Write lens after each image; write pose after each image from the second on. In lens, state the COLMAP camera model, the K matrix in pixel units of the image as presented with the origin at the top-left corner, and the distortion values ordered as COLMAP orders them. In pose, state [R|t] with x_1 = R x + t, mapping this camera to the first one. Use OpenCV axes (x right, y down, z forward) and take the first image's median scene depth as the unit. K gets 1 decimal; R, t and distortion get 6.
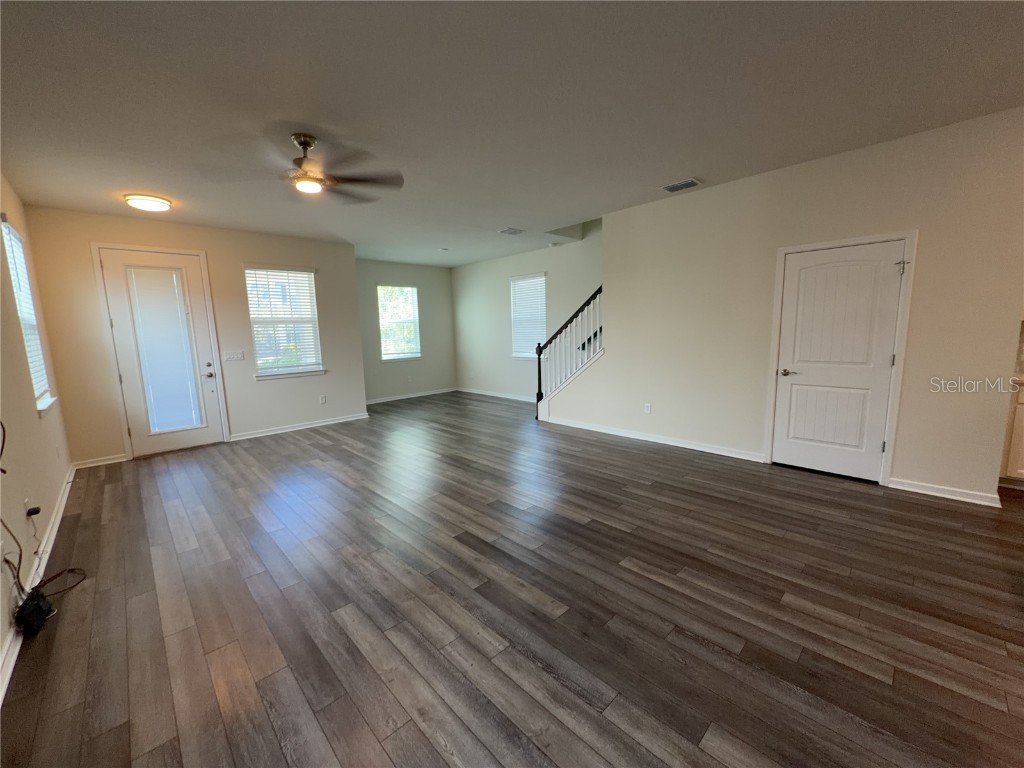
lens RADIAL K [[406.1, 0, 510.0], [0, 406.1, 386.1], [0, 0, 1]] dist [0.000367, 0.000127]
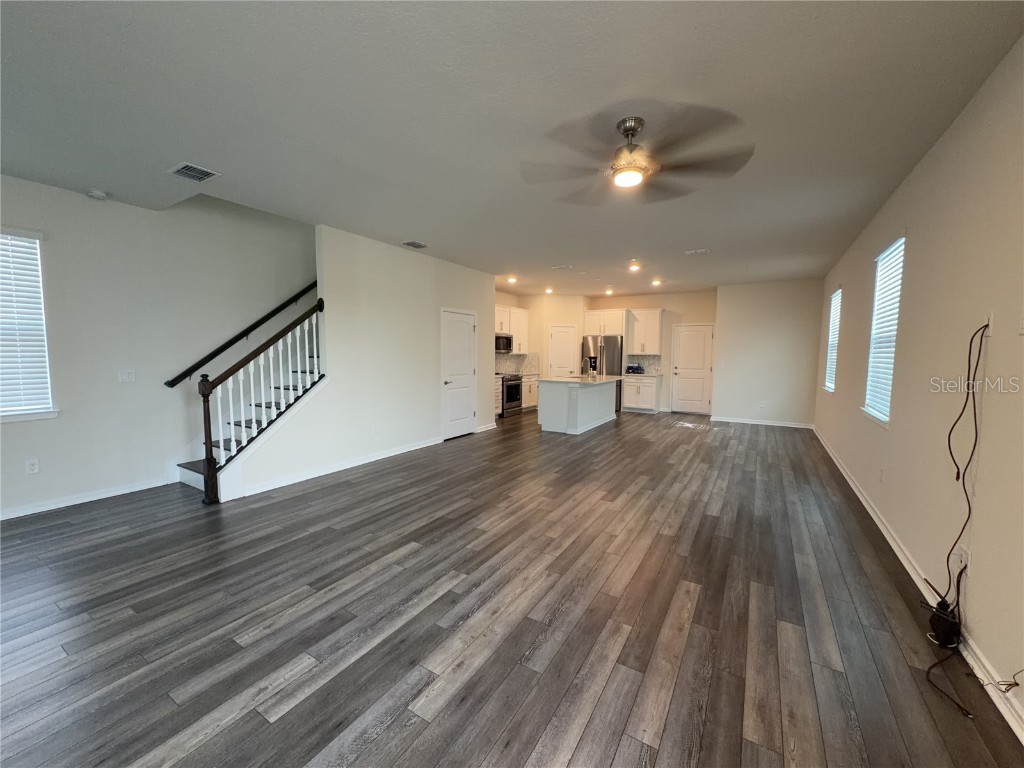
lens RADIAL K [[406.1, 0, 510.0], [0, 406.1, 386.1], [0, 0, 1]] dist [0.000367, 0.000127]
pose [[-0.248451, -0.052780, 0.967205, -1.113387], [0.136938, 0.986572, 0.089012, -0.149148], [-0.958916, 0.154562, -0.237888, 1.309624]]
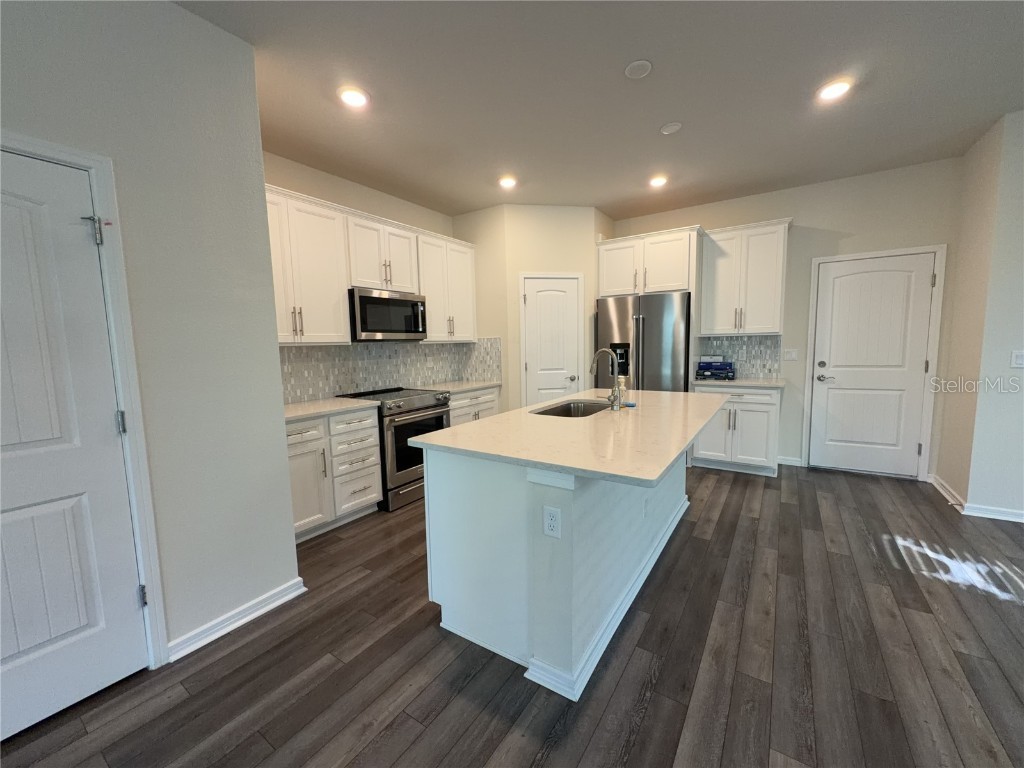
lens RADIAL K [[406.1, 0, 510.0], [0, 406.1, 386.1], [0, 0, 1]] dist [0.000367, 0.000127]
pose [[-0.213338, -0.071727, 0.974342, 0.367759], [0.165244, 0.980283, 0.108346, -0.080816], [-0.962903, 0.184118, -0.197279, 0.631264]]
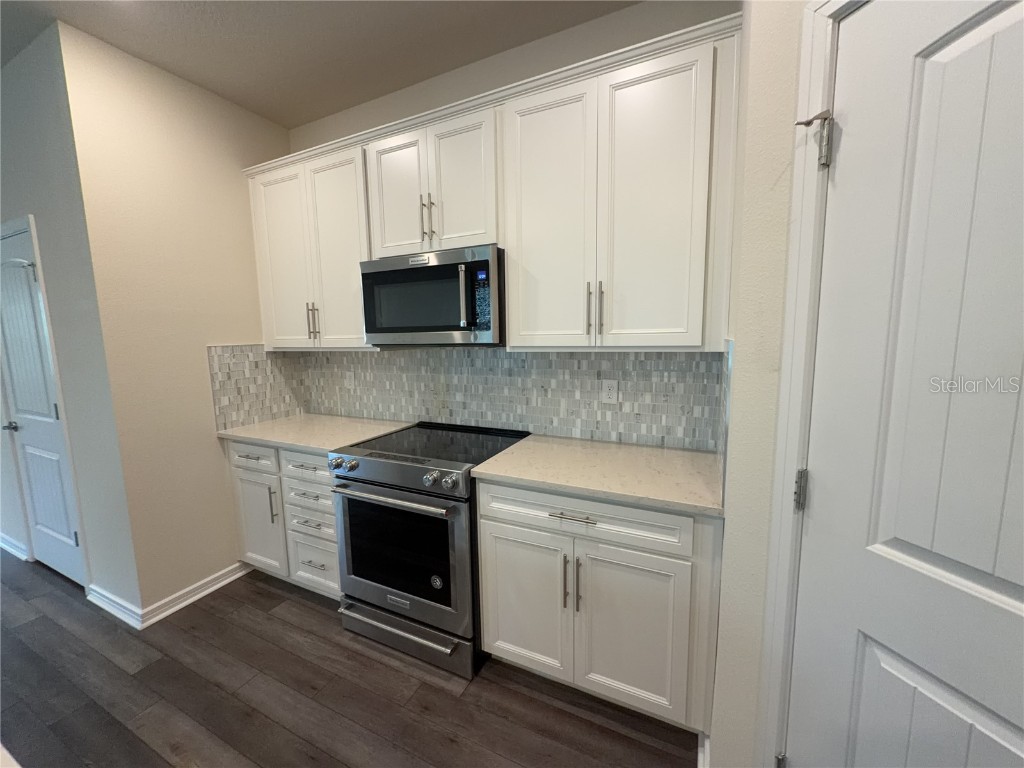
lens RADIAL K [[406.1, 0, 510.0], [0, 406.1, 386.1], [0, 0, 1]] dist [0.000367, 0.000127]
pose [[0.937239, -0.036984, 0.346722, 1.395567], [0.043913, 0.998962, -0.012147, -0.064266], [-0.345913, 0.026610, 0.937889, 0.113154]]
